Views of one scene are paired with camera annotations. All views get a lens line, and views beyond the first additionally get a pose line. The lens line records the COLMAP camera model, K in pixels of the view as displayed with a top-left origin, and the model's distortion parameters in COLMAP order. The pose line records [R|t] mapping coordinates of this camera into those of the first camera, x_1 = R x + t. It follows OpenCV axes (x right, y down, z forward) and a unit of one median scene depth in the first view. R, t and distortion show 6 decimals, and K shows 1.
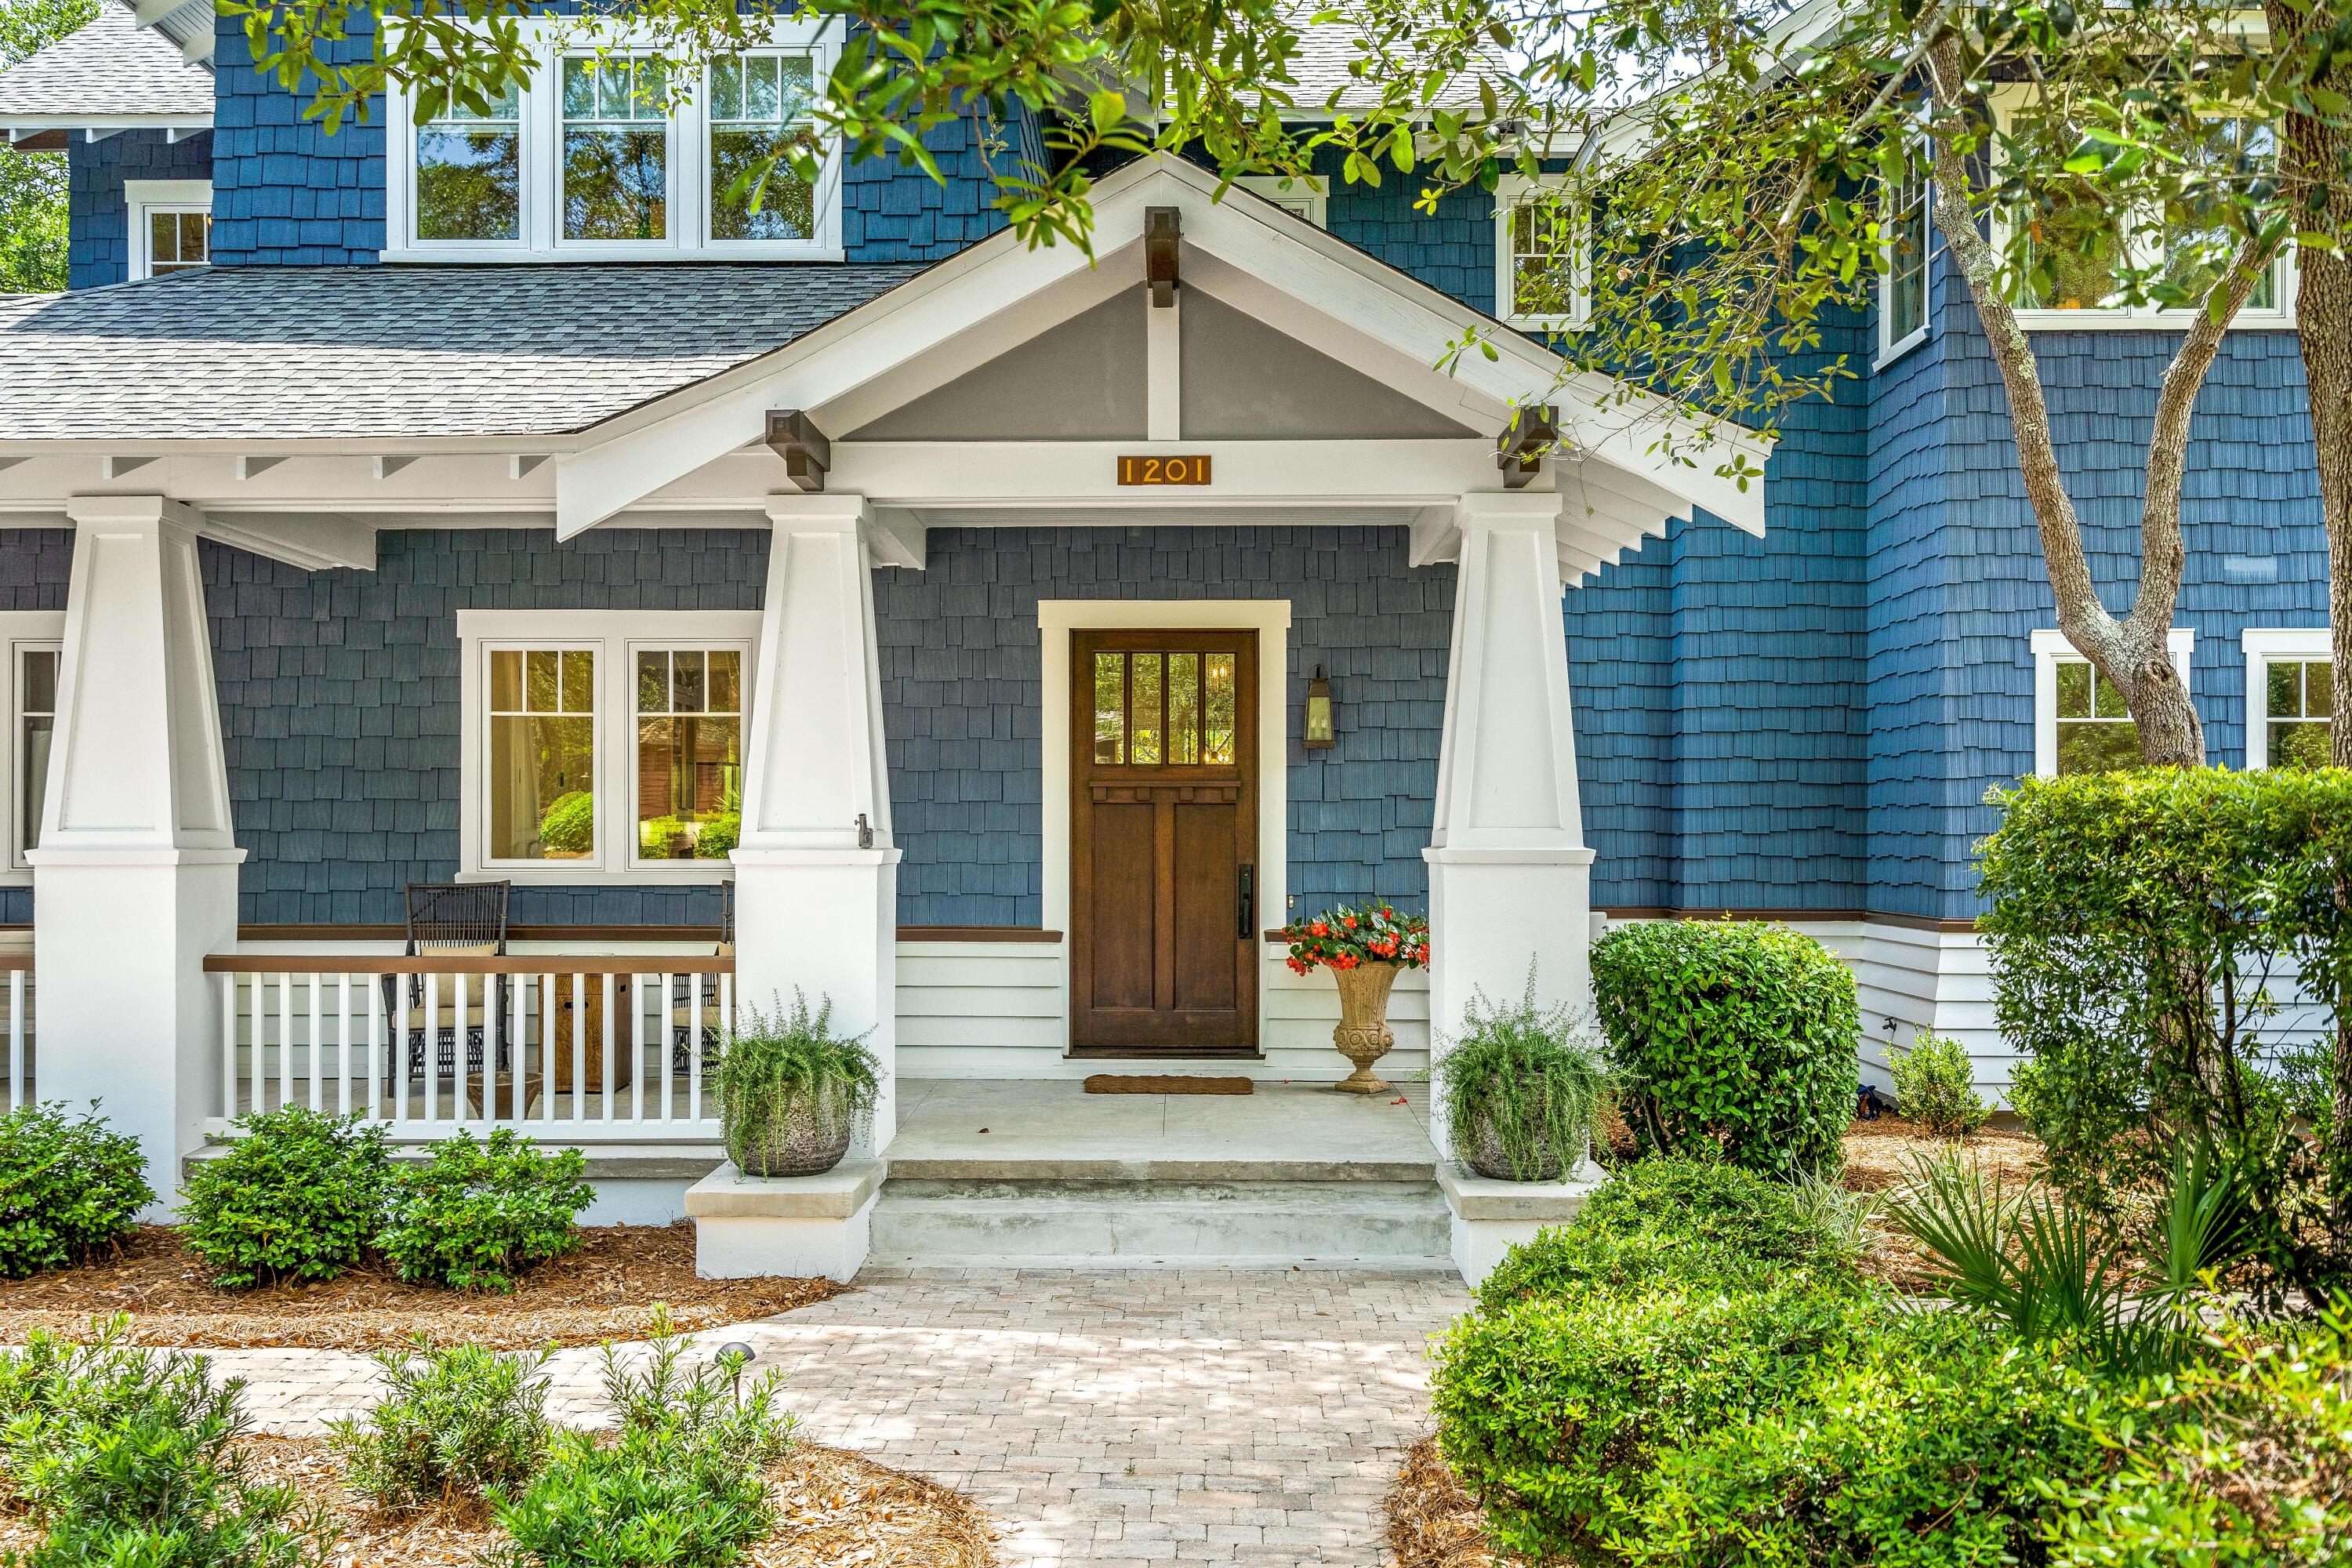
lens RADIAL K [[2149.6, 0, 1177.1], [0, 2149.6, 818.6], [0, 0, 1]] dist [-0.001113, 0.006436]
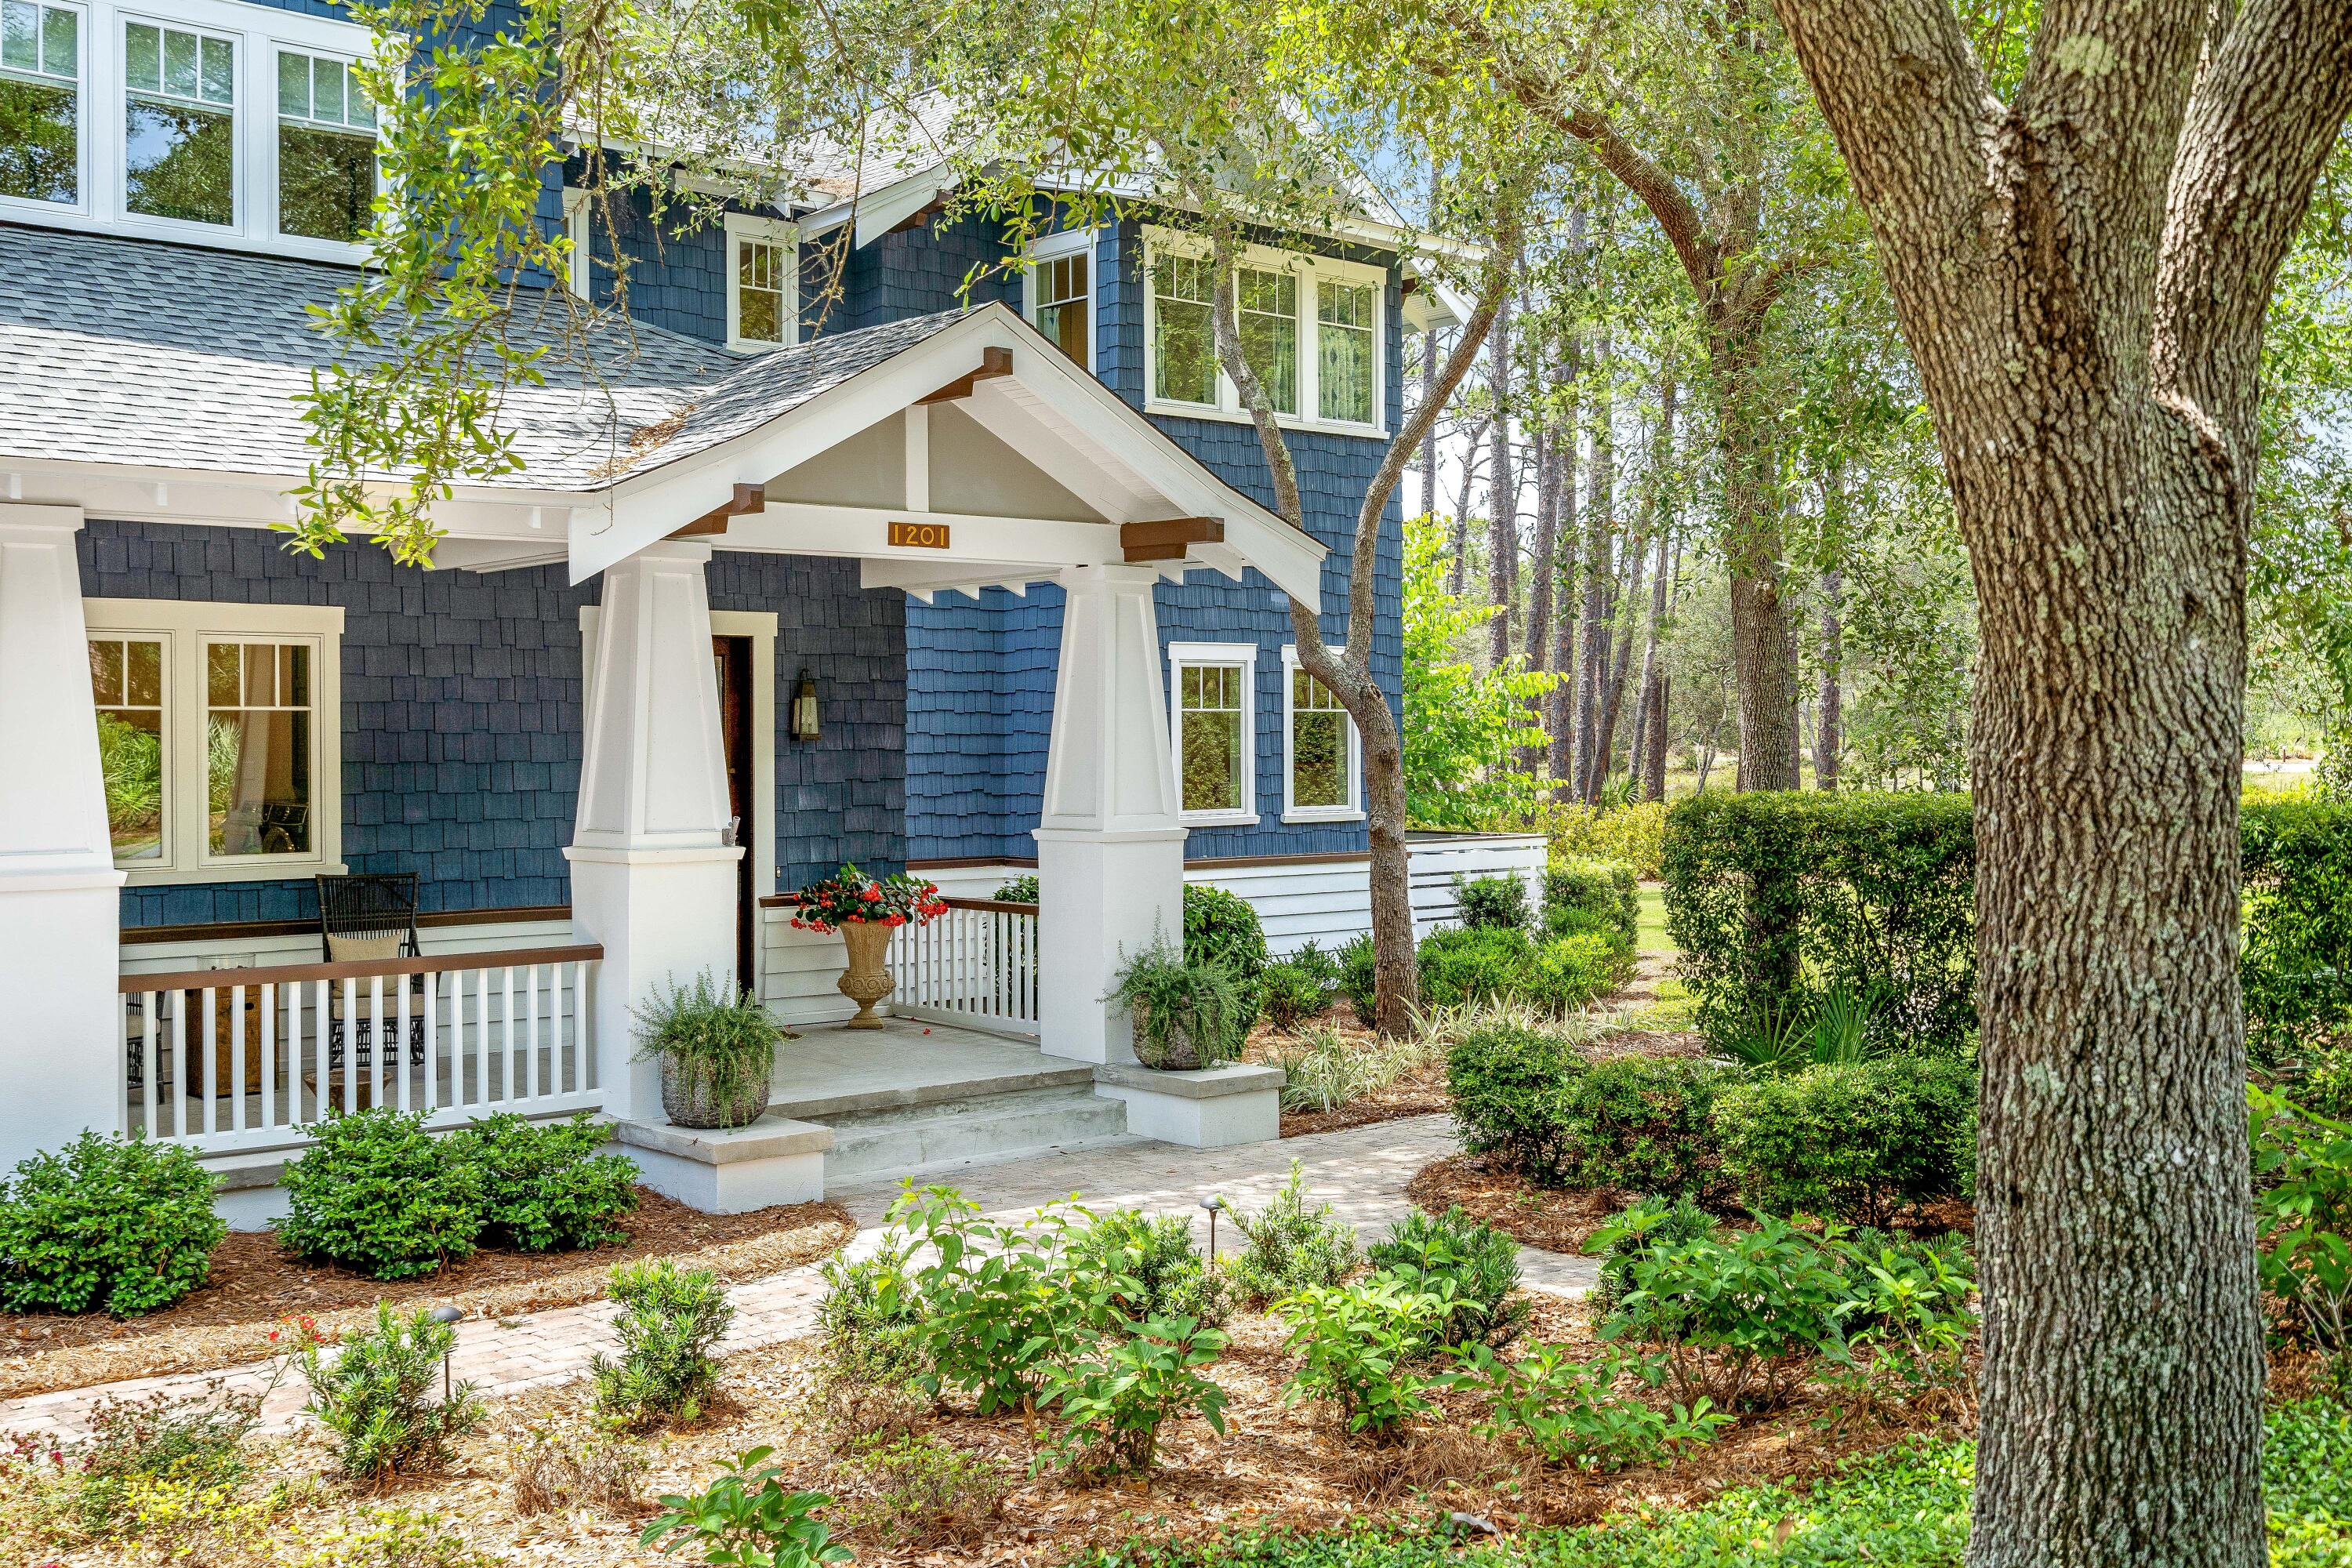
lens RADIAL K [[2380.7, 0, 1175.1], [0, 2380.7, 746.5], [0, 0, 1]] dist [-0.014598, -0.014413]
pose [[0.740558, -0.005861, 0.671967, -0.679571], [-0.000162, 0.999960, 0.008900, -0.042387], [-0.671992, -0.006700, 0.740528, -0.103333]]
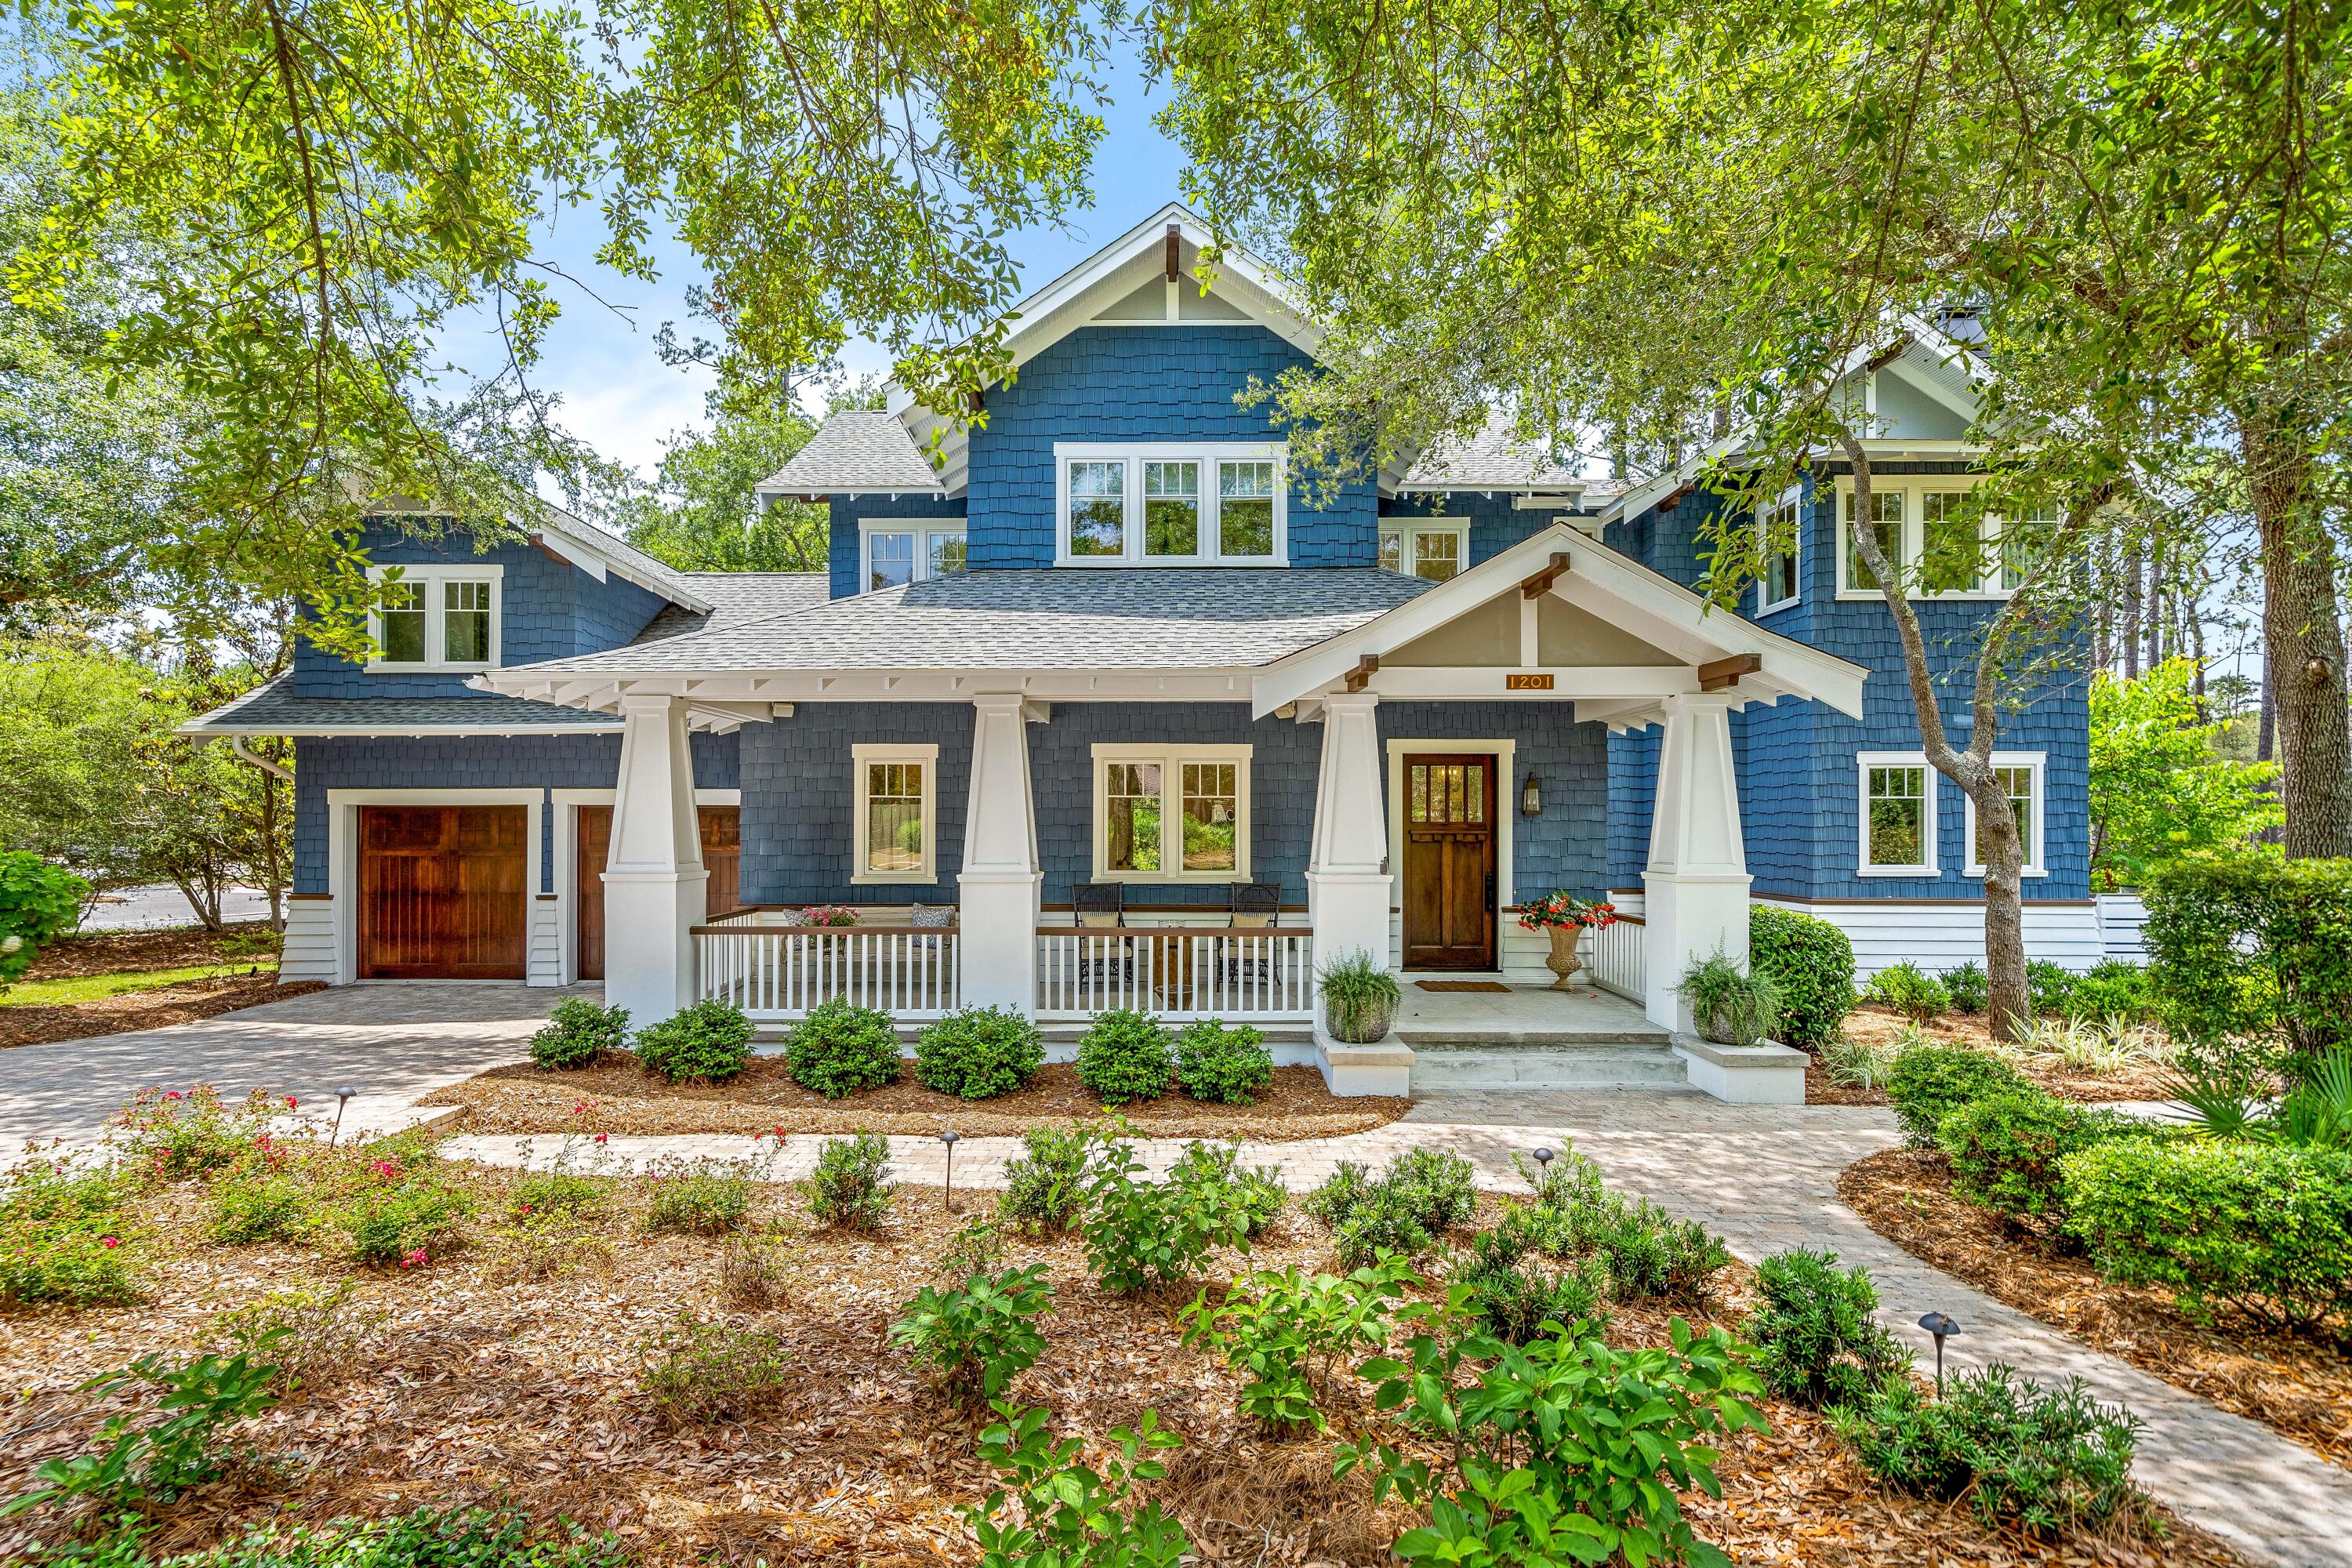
lens RADIAL K [[1084.2, 0, 1167.9], [0, 1084.2, 820.7], [0, 0, 1]] dist [-0.001871, -0.000433]
pose [[0.999982, 0.002050, 0.005671, -0.282491], [-0.002065, 0.999994, 0.002656, -0.030214], [-0.005665, -0.002667, 0.999980, 0.006194]]
